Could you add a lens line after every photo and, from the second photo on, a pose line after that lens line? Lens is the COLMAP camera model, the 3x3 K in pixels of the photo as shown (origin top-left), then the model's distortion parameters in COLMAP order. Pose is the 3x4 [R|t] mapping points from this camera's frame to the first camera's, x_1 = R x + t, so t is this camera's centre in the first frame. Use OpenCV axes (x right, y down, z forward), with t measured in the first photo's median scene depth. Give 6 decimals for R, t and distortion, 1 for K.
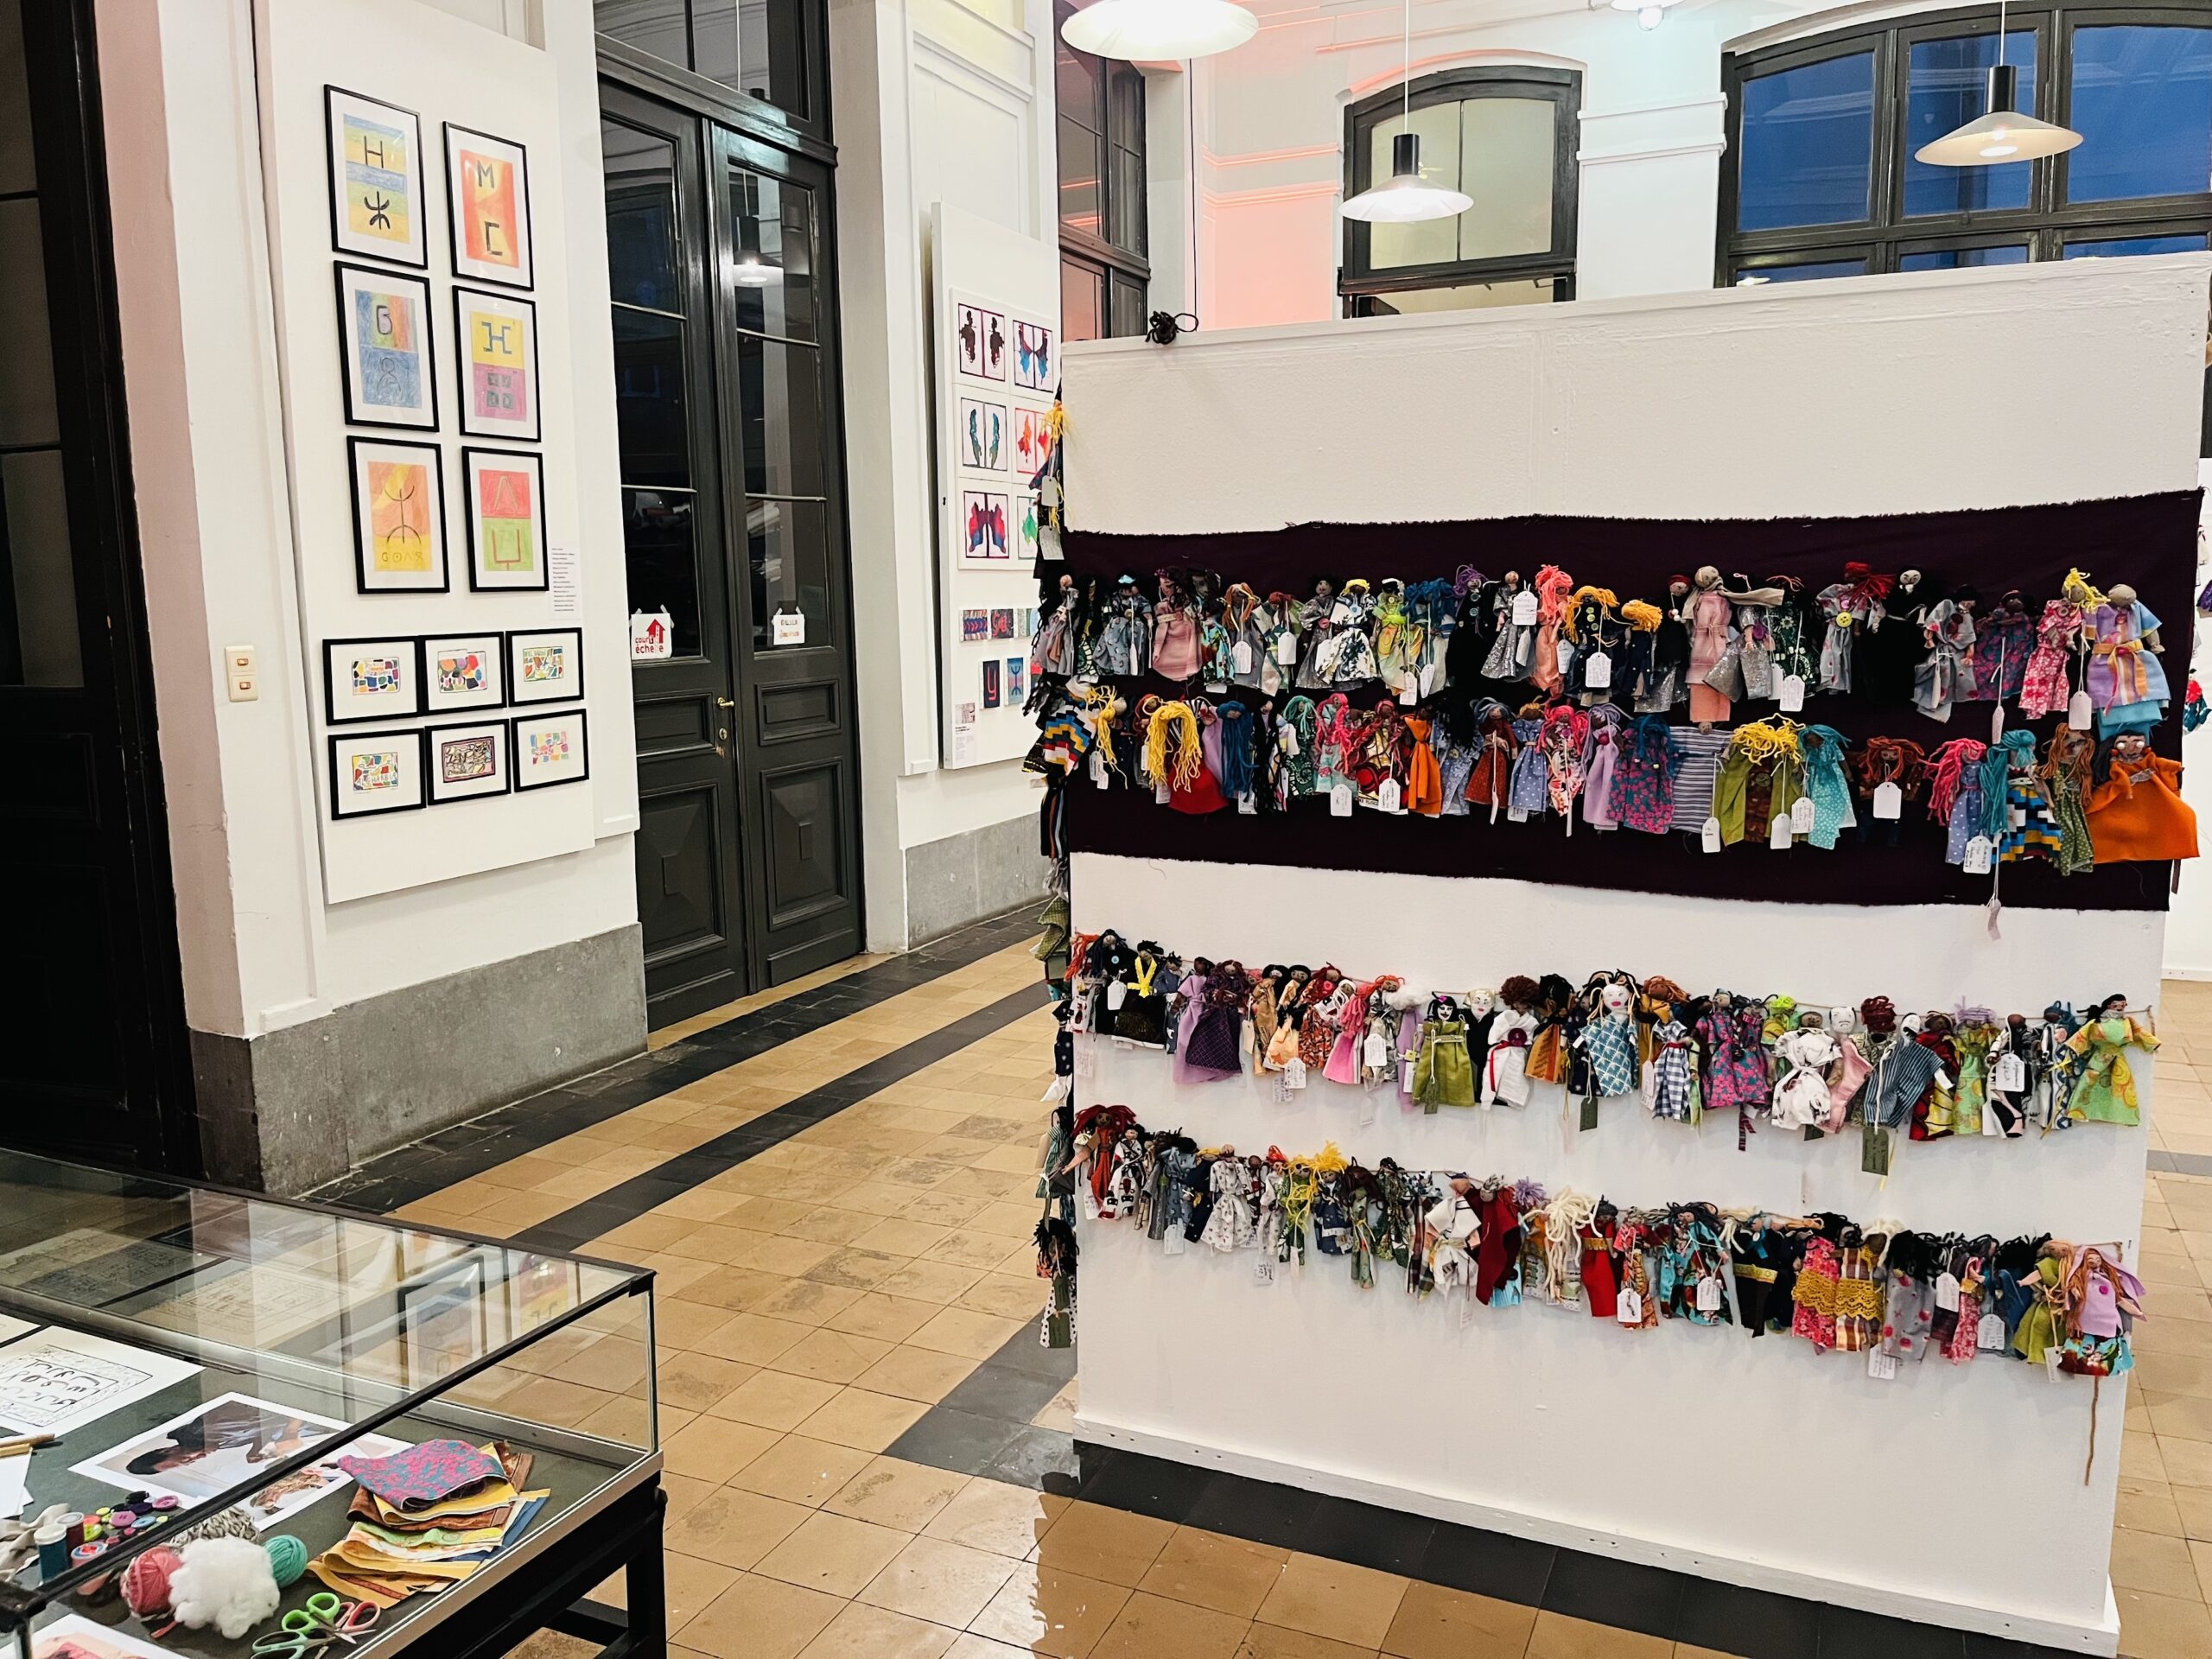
lens RADIAL K [[1677.7, 0, 1106.0], [0, 1677.7, 829.5], [0, 0, 1]] dist [0.053373, -0.087087]
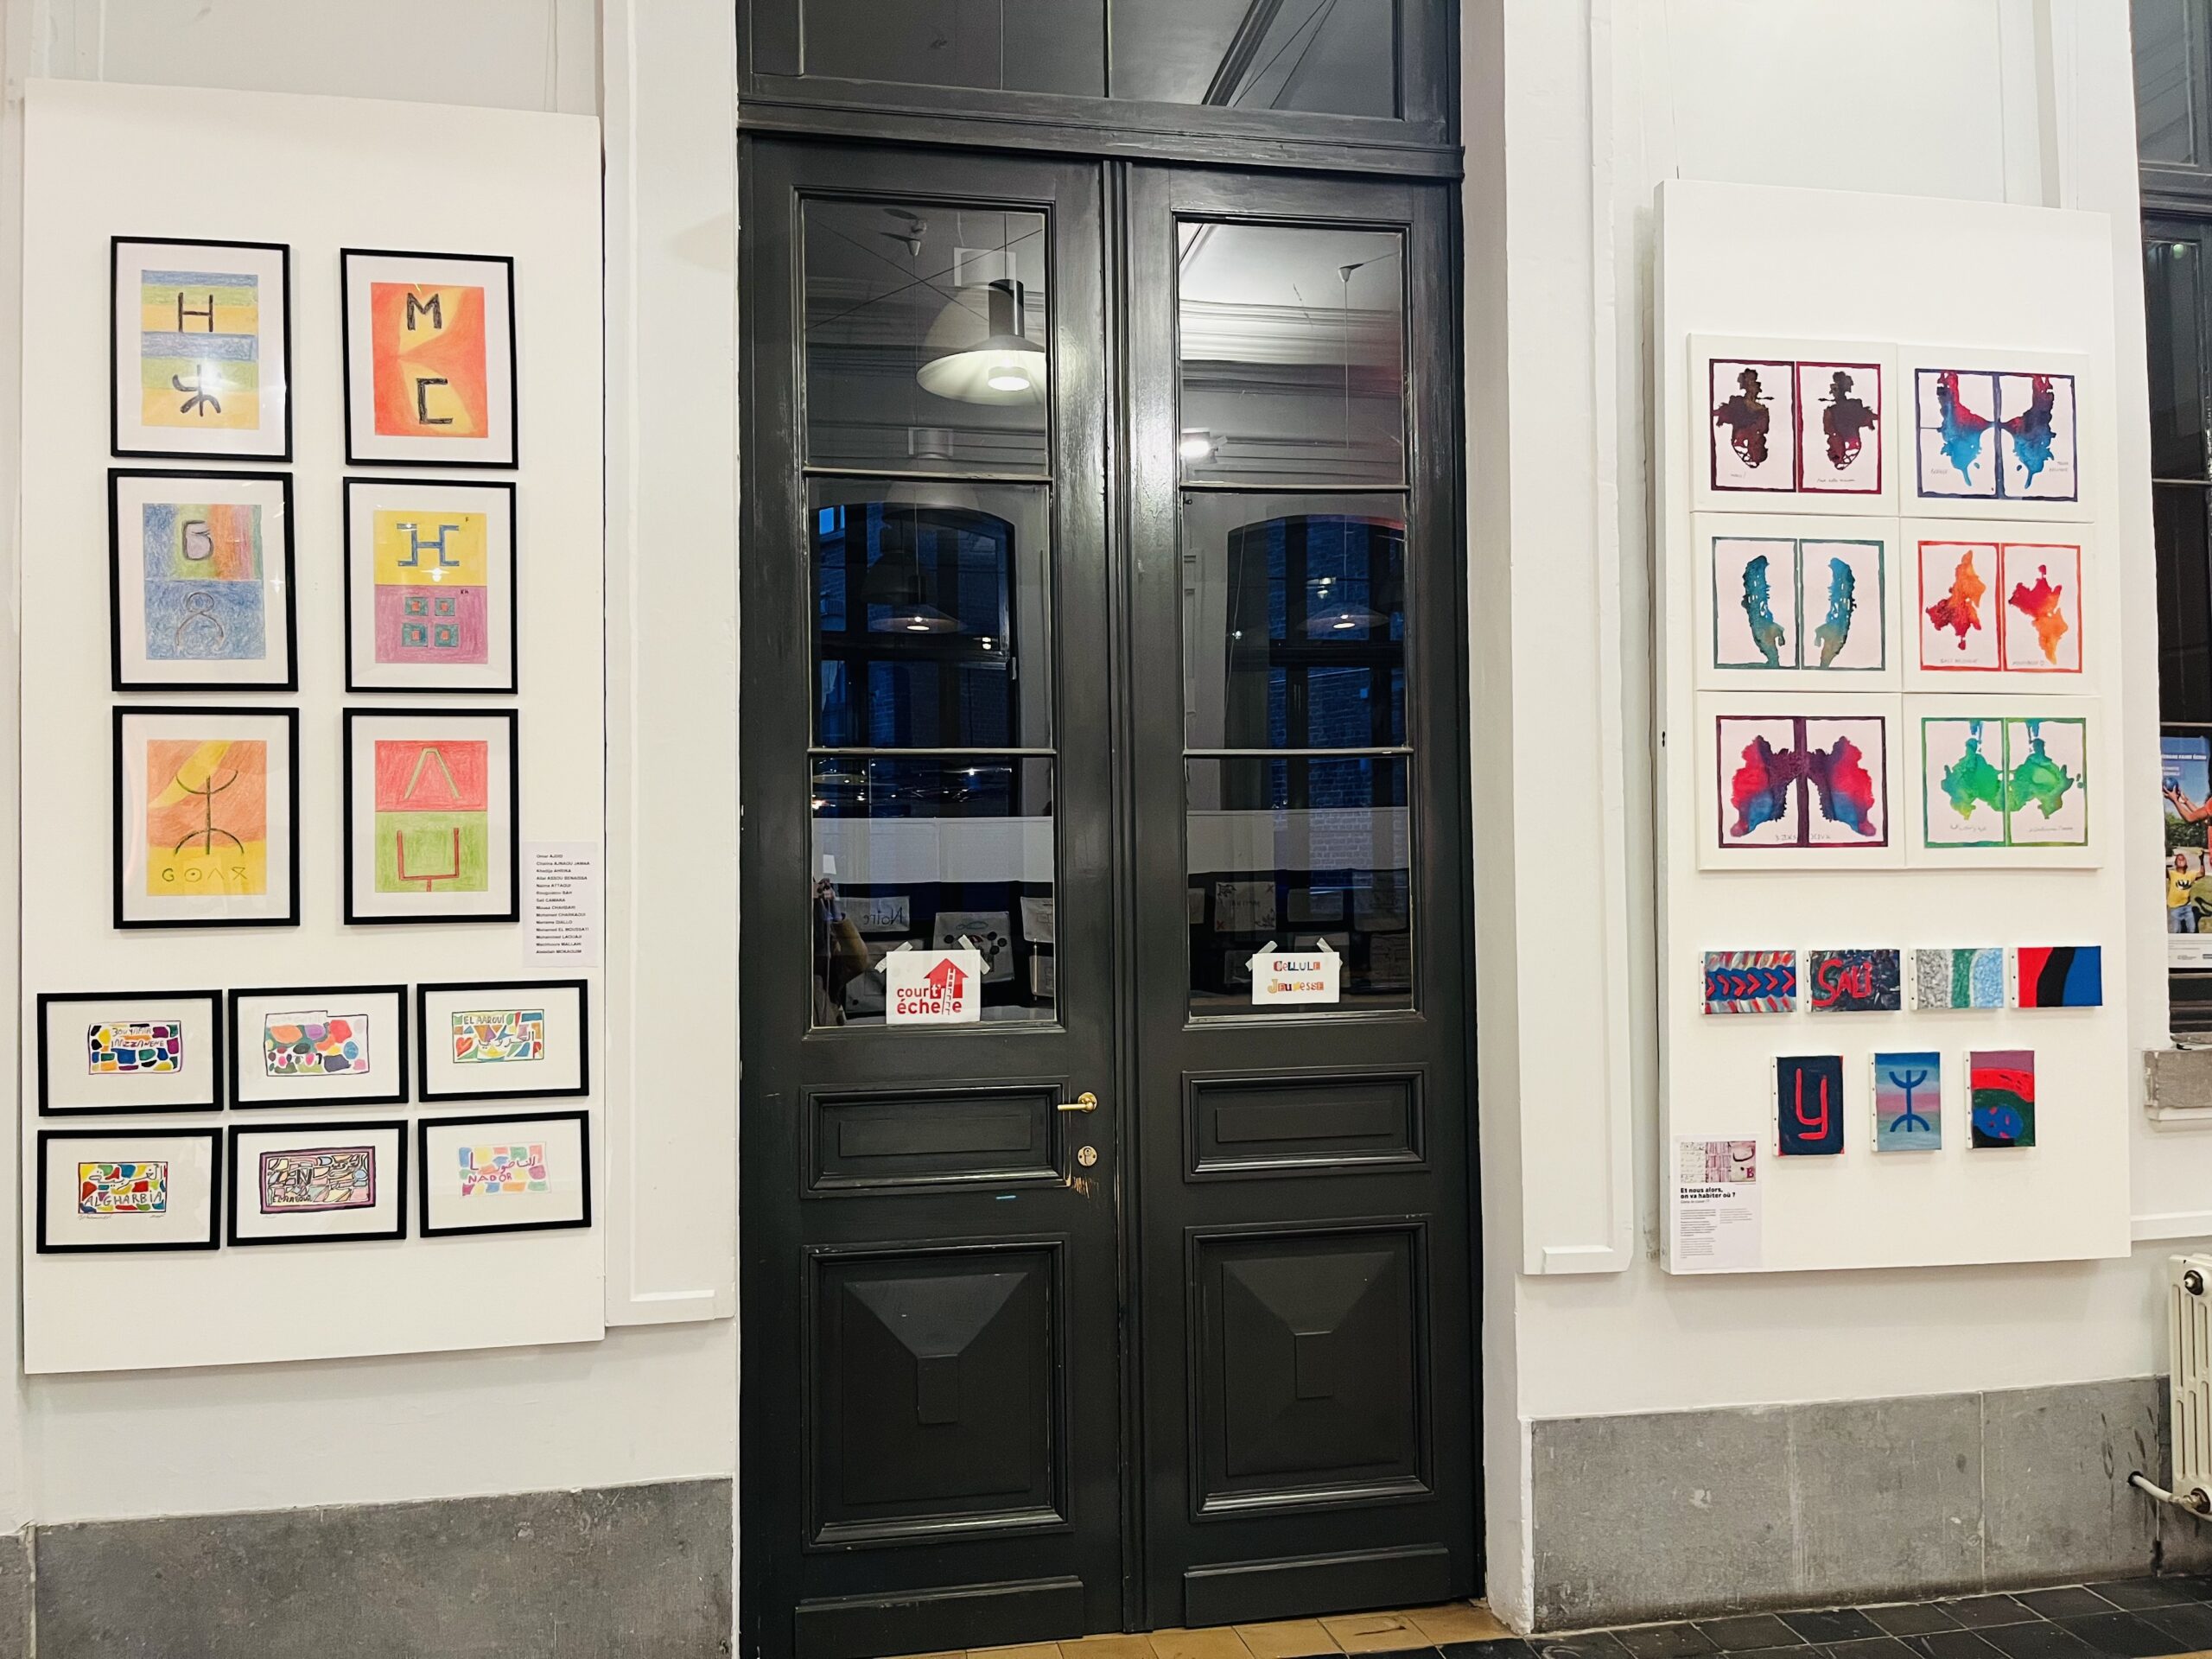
lens RADIAL K [[1677.7, 0, 1106.0], [0, 1677.7, 829.5], [0, 0, 1]] dist [0.053373, -0.087087]
pose [[0.573938, -0.019189, -0.818674, 0.310372], [-0.114775, 0.987972, -0.103621, -0.133109], [0.810816, 0.153435, 0.564832, 0.802888]]
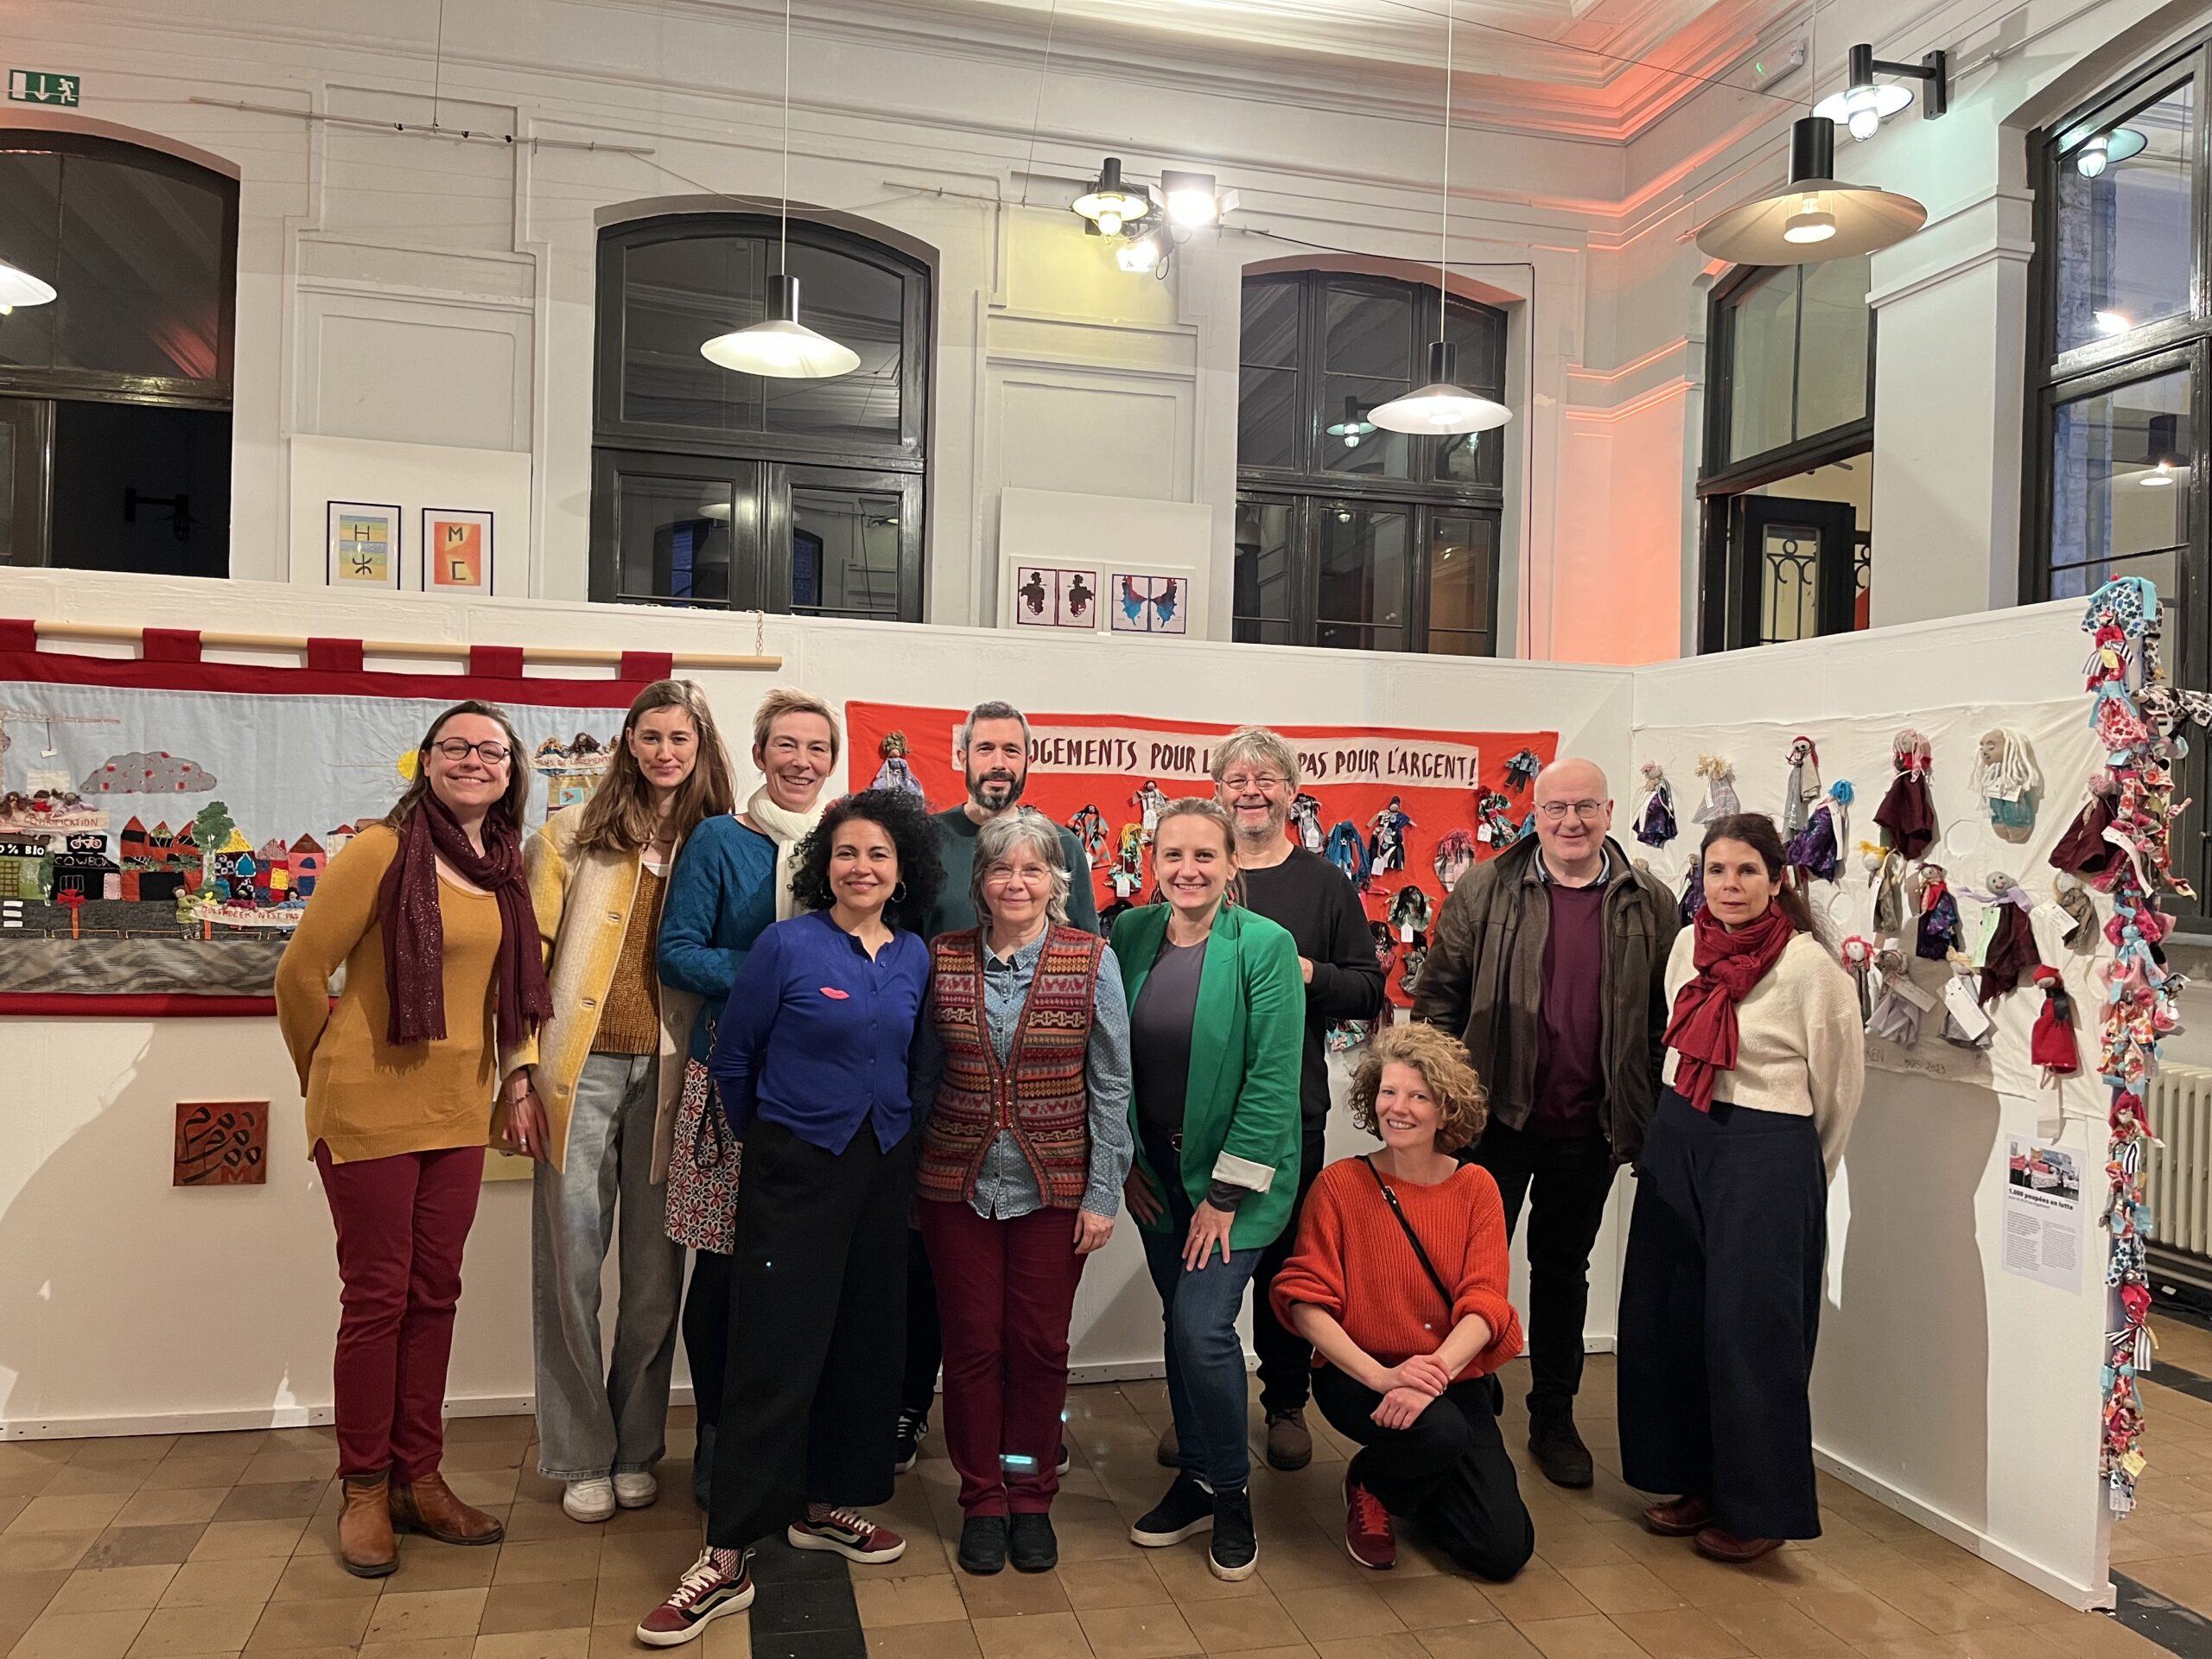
lens RADIAL K [[1677.7, 0, 1106.0], [0, 1677.7, 829.5], [0, 0, 1]] dist [0.053373, -0.087087]
pose [[0.623726, 0.015115, -0.781497, 1.211600], [-0.144962, 0.984705, -0.096652, -0.034275], [0.768083, 0.173571, 0.616378, 0.481959]]
